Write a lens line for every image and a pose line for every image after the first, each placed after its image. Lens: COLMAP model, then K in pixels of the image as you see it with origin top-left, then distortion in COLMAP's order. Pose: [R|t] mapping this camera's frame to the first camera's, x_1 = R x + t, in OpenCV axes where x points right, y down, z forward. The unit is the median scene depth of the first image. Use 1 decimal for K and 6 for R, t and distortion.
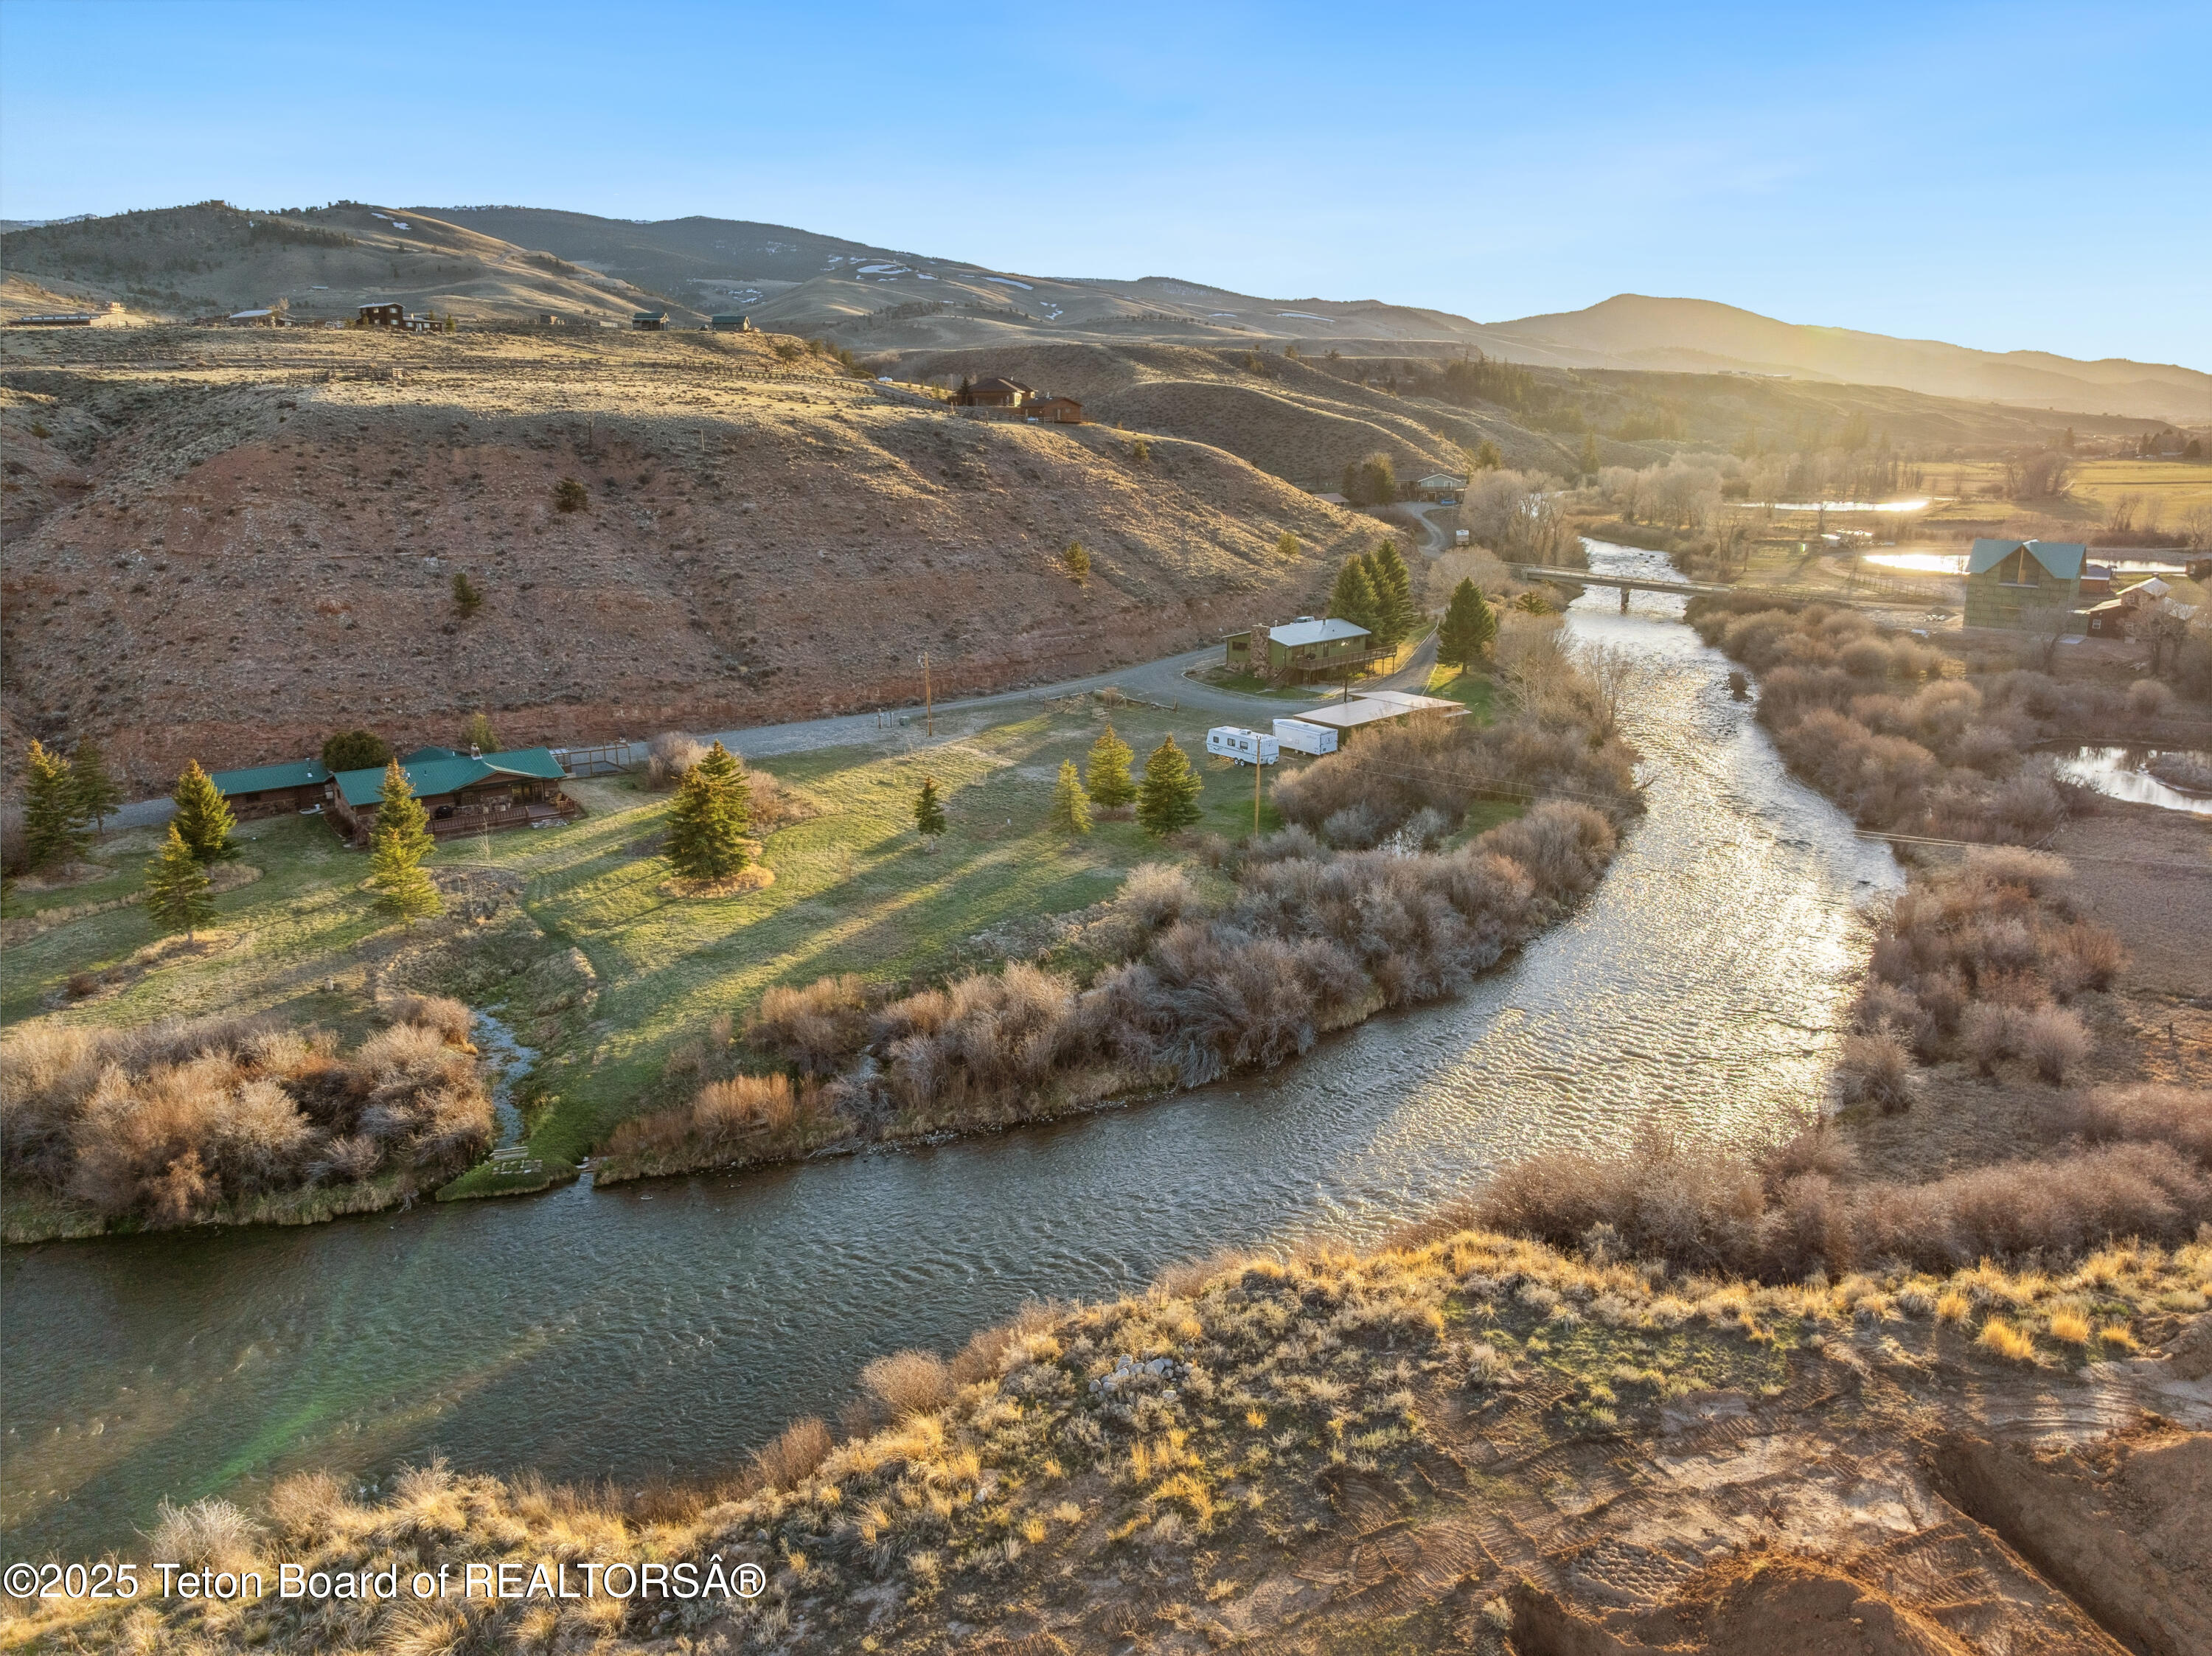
lens RADIAL K [[1559.8, 0, 1126.7], [0, 1559.8, 834.5], [0, 0, 1]] dist [-0.048333, 0.007433]
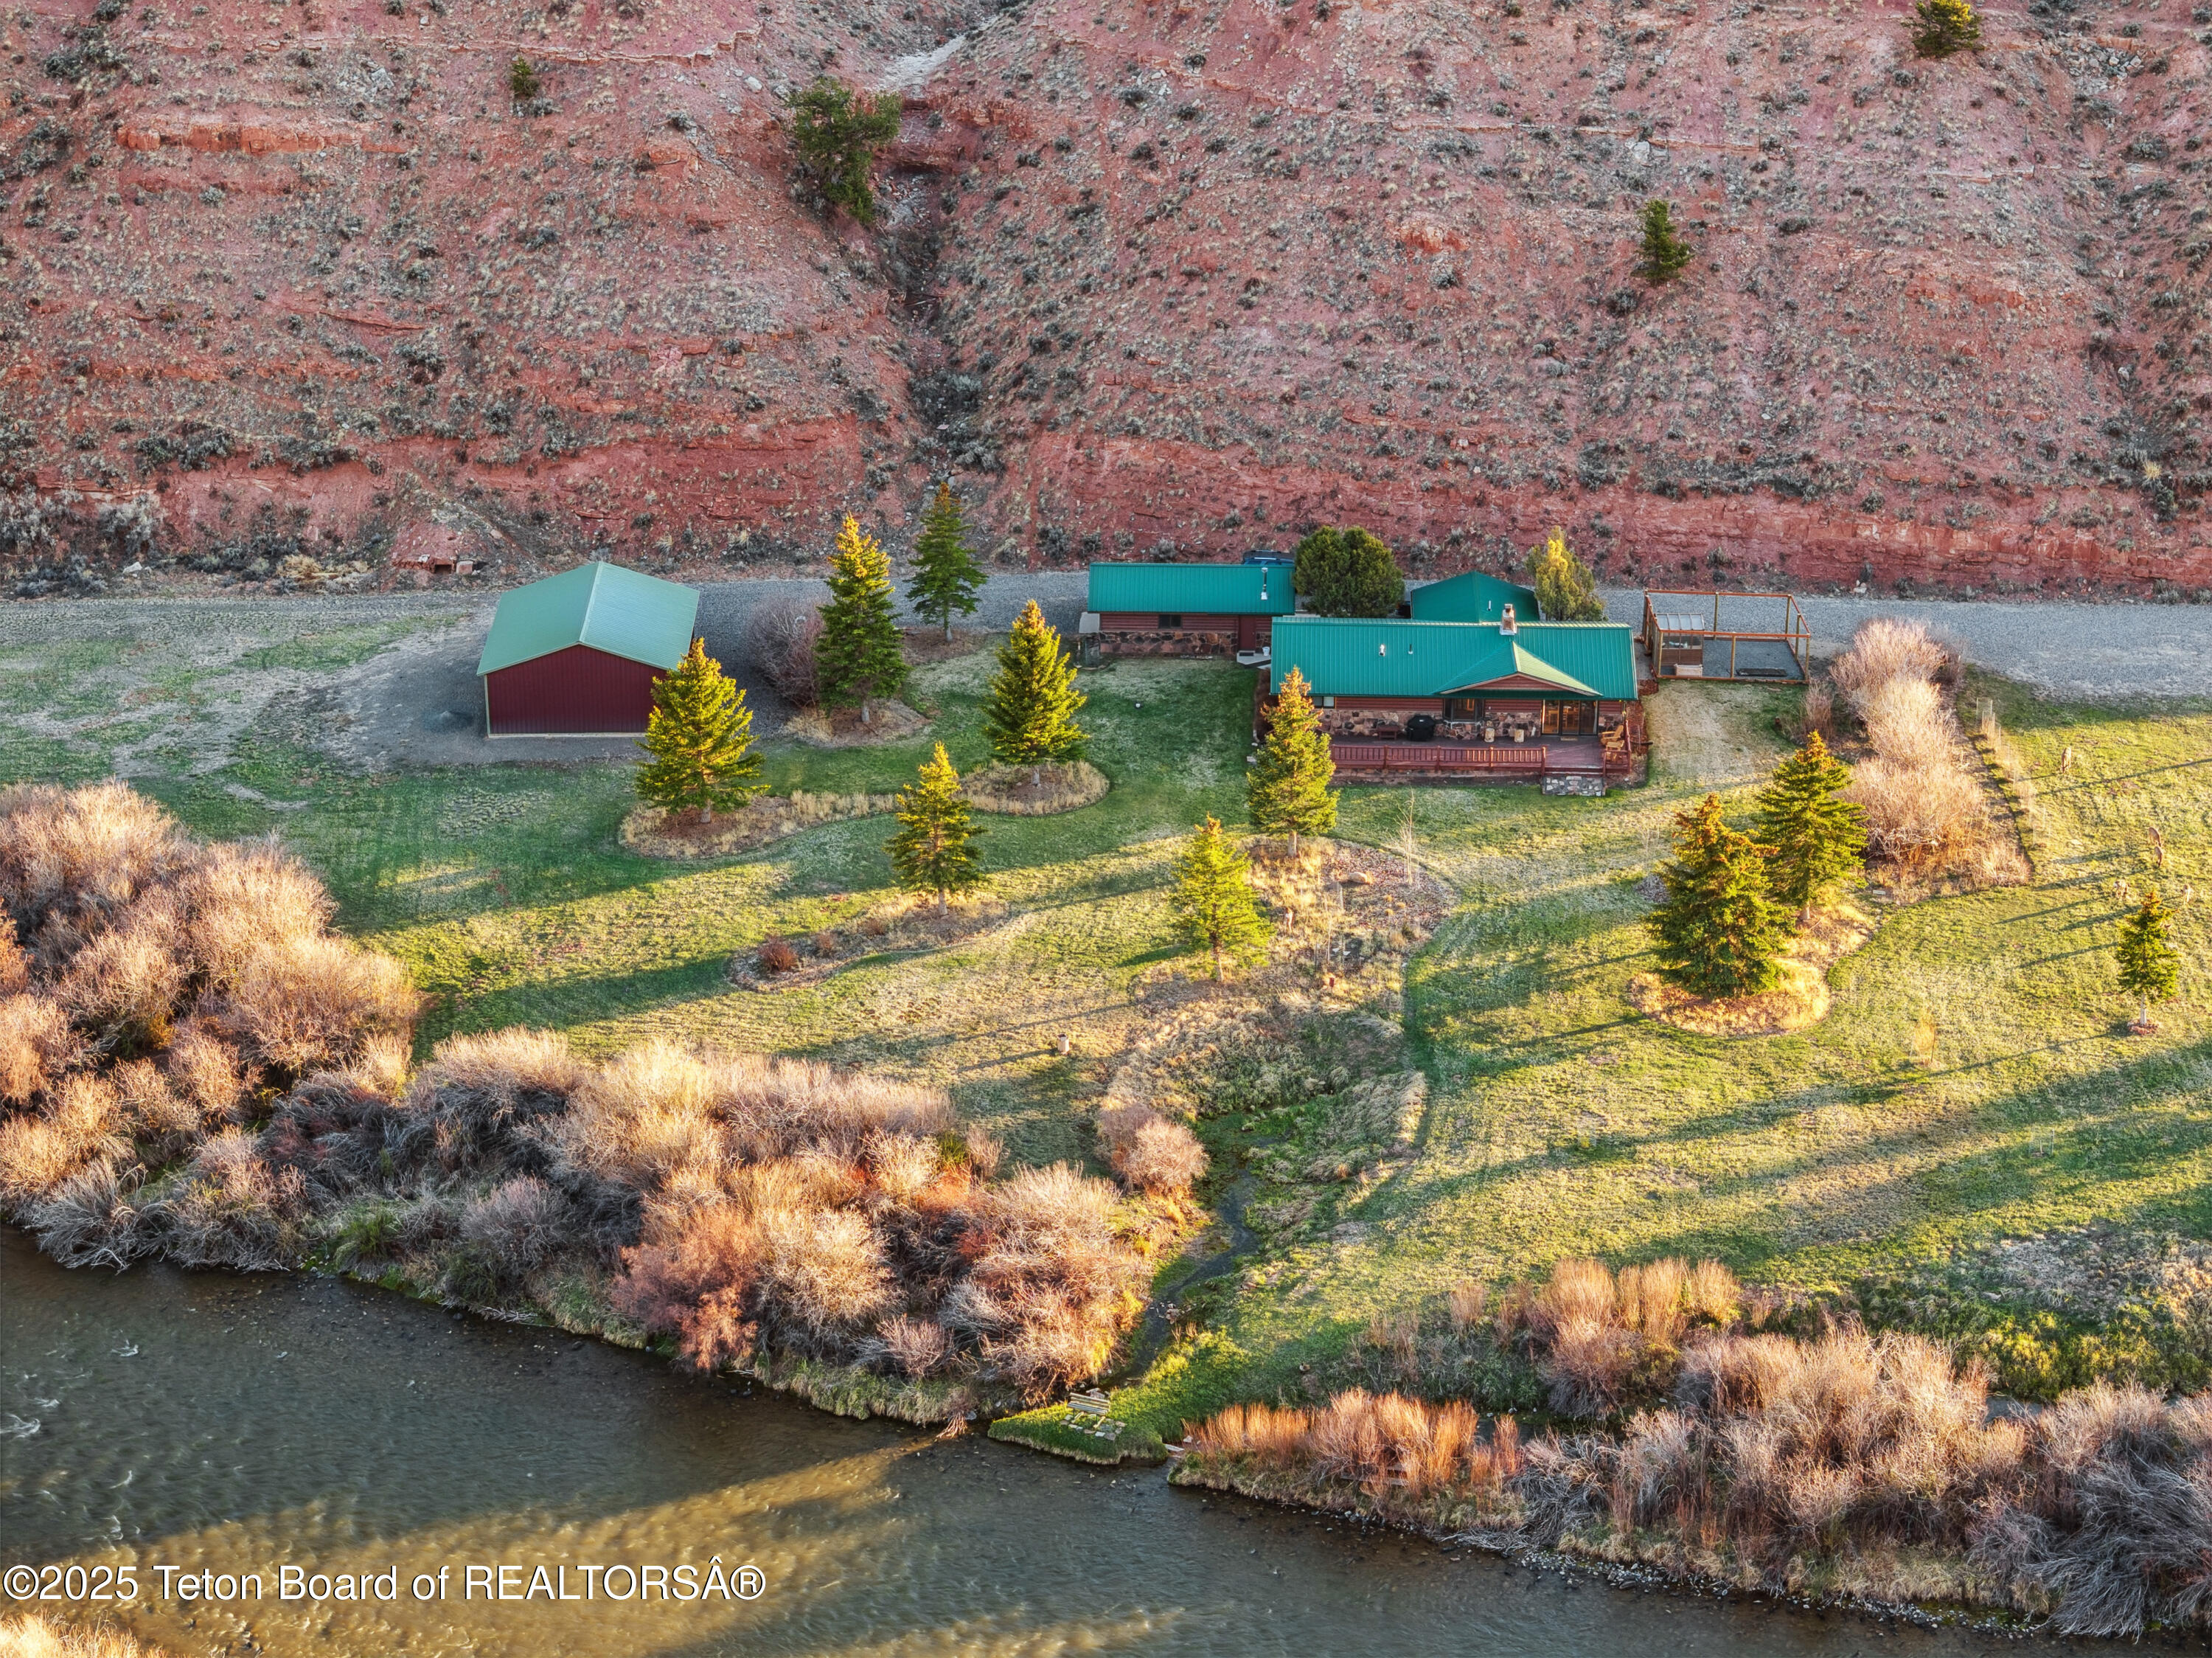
lens RADIAL K [[4450.2, 0, 1108.2], [0, 4450.2, 865.5], [0, 0, 1]] dist [-0.180674, 1.272361]
pose [[0.764673, 0.247290, -0.595083, 0.481871], [-0.165590, 0.967835, 0.189408, -0.266116], [0.622781, -0.046295, 0.781026, -0.379775]]
